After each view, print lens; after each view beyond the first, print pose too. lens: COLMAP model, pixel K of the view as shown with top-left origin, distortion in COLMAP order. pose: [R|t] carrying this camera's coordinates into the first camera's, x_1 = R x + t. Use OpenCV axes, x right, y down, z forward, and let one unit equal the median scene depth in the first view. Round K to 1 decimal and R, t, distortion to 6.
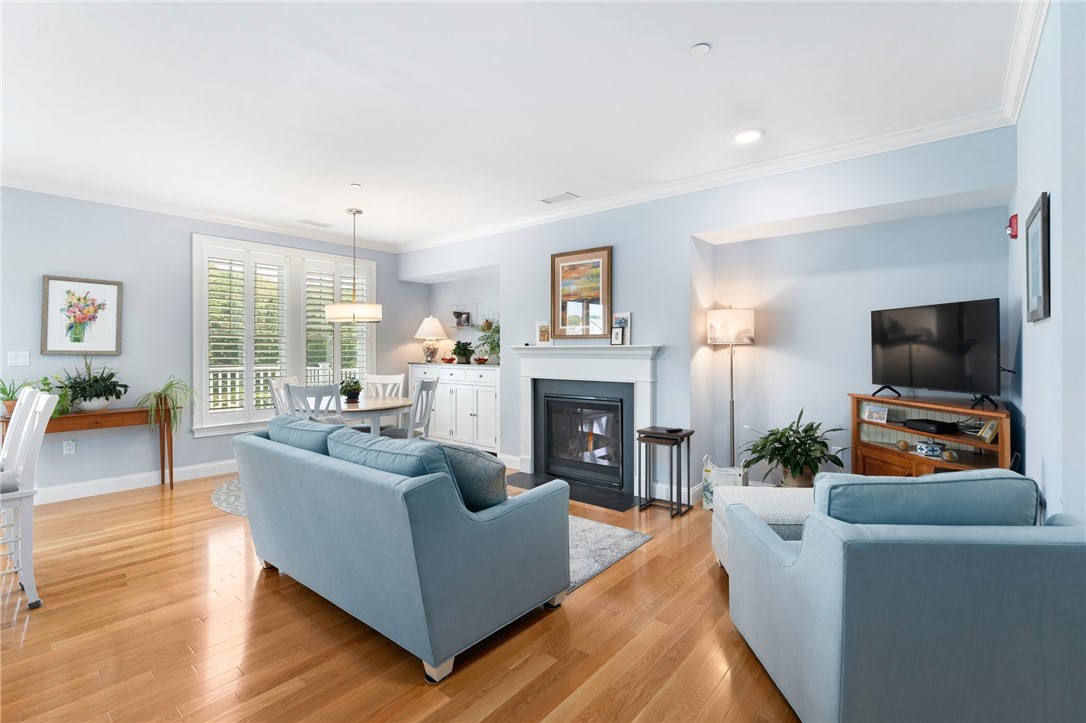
lens RADIAL K [[491.6, 0, 547.9], [0, 491.6, 351.7], [0, 0, 1]] dist [-0.009682, 0.001468]
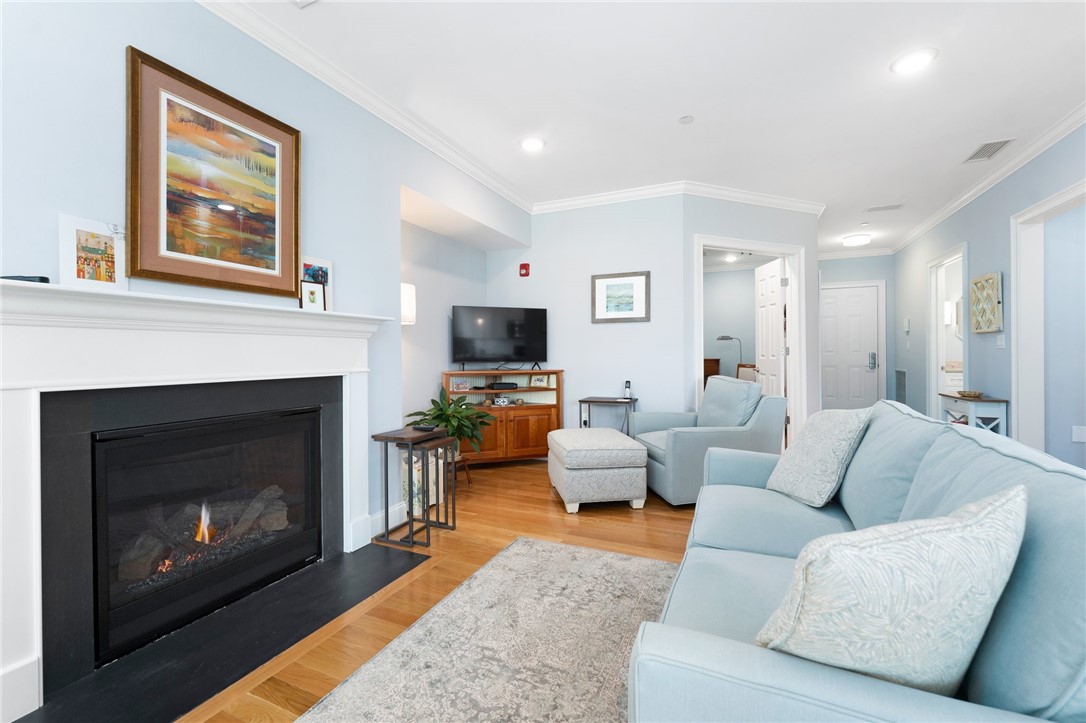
lens RADIAL K [[448.1, 0, 545.0], [0, 448.1, 356.0], [0, 0, 1]] dist [-0.004028, -0.000175]
pose [[-0.246968, 0.000745, 0.969023, -0.442913], [0.011167, 0.999935, 0.002077, 0.039640], [-0.968959, 0.011334, -0.246961, 0.895001]]
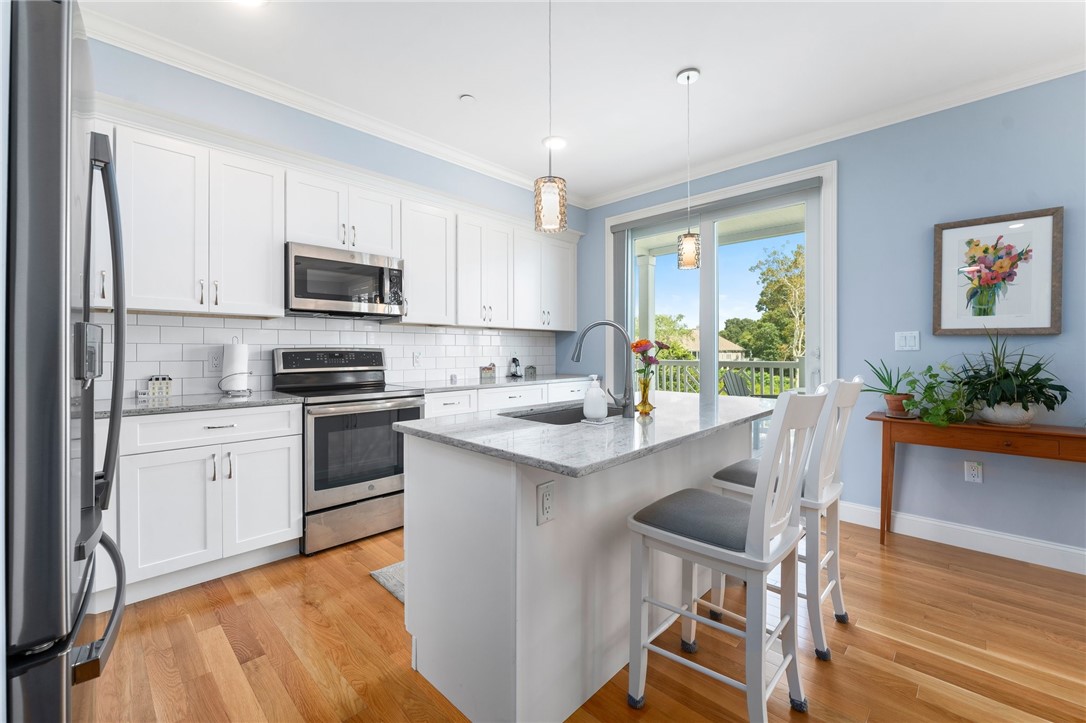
lens RADIAL K [[448.1, 0, 546.8], [0, 448.1, 347.8], [0, 0, 1]] dist [-0.004028, -0.000175]
pose [[-0.084671, -0.007795, -0.996379, -0.303721], [-0.001398, 0.999969, -0.007704, 0.028137], [0.996408, 0.000741, -0.084679, 0.446875]]
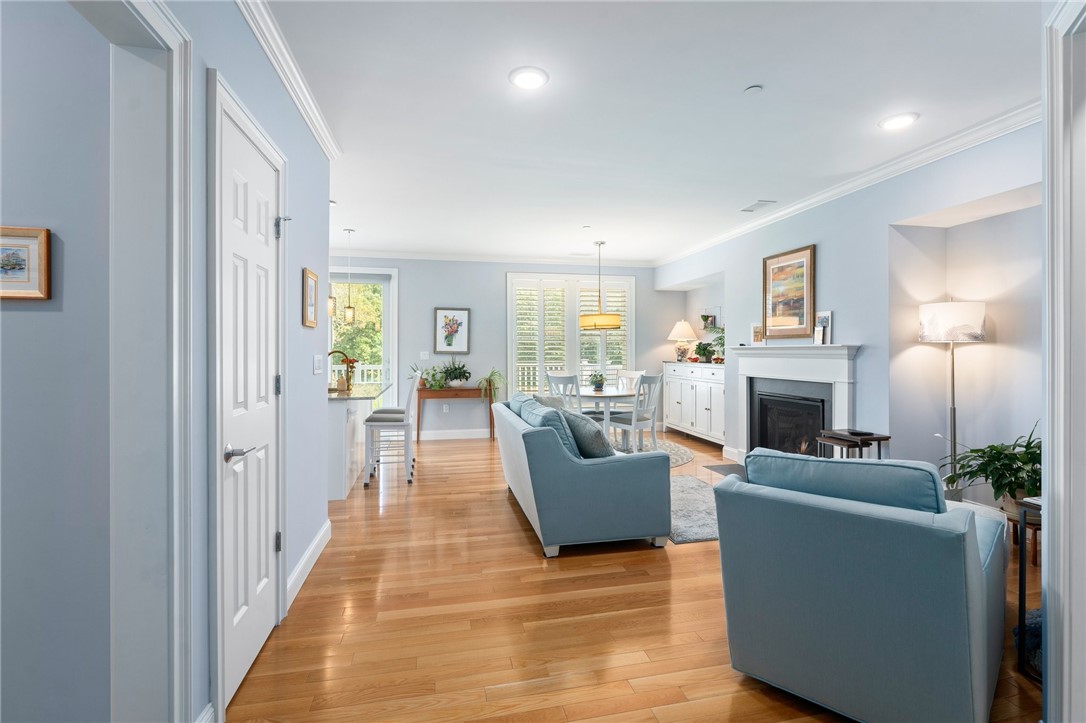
lens RADIAL K [[491.6, 0, 547.9], [0, 491.6, 356.3], [0, 0, 1]] dist [-0.009682, 0.001468]
pose [[0.785331, 0.004605, -0.619059, 0.332943], [0.000238, 0.999970, 0.007740, 0.002197], [0.619076, -0.006226, 0.785307, -0.111682]]
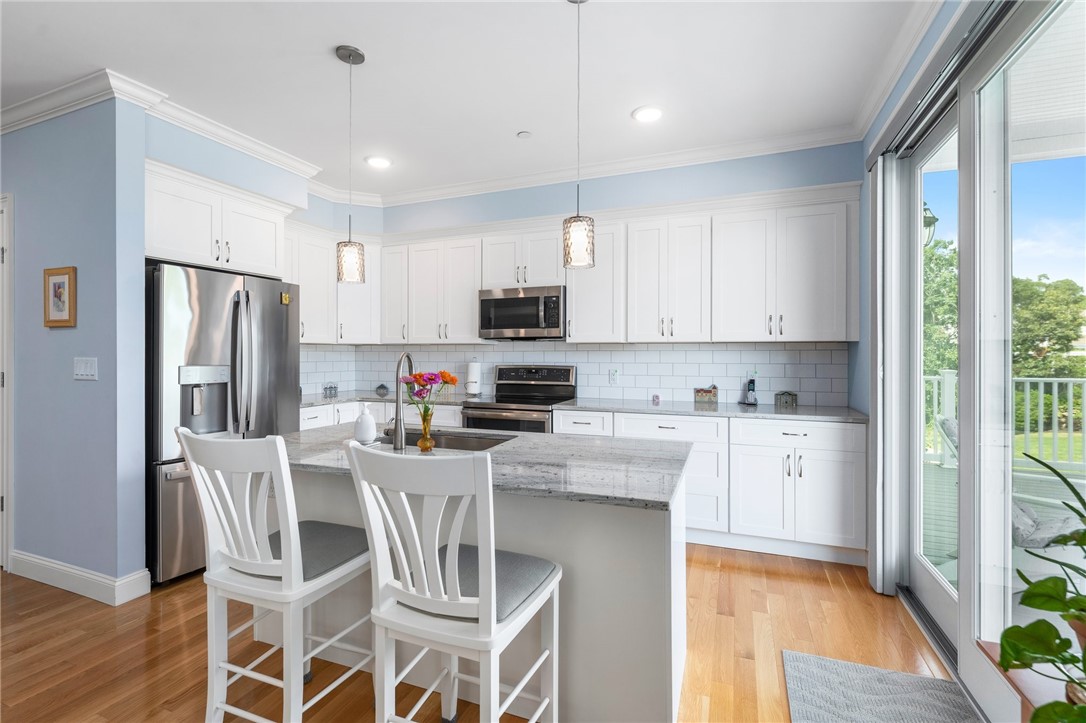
lens RADIAL K [[491.6, 0, 546.2], [0, 491.6, 355.9], [0, 0, 1]] dist [-0.009682, 0.001468]
pose [[-0.953059, 0.000266, -0.302784, -0.718550], [-0.002073, 0.999970, 0.007404, -0.002290], [0.302777, 0.007684, -0.953030, 0.977850]]
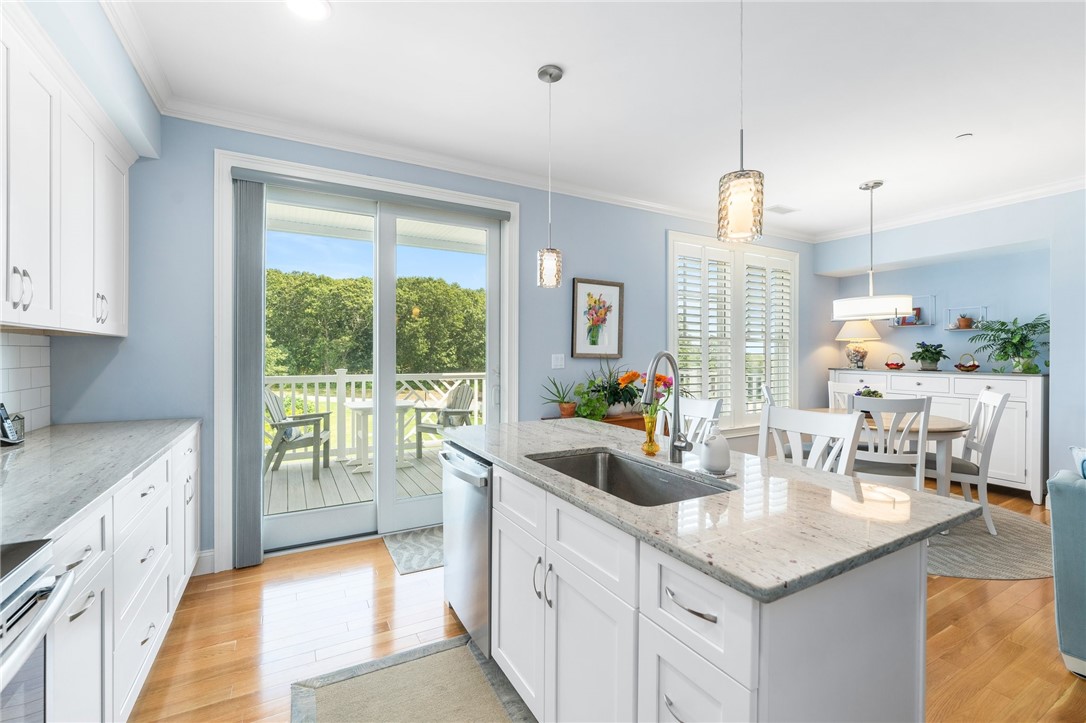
lens RADIAL K [[455.9, 0, 545.3], [0, 455.9, 358.5], [0, 0, 1]] dist [-0.008424, -0.000556]
pose [[0.926029, 0.004367, -0.377428, -0.683369], [-0.002391, 0.999981, 0.005702, 0.002272], [0.377446, -0.004378, 0.926021, 0.104396]]
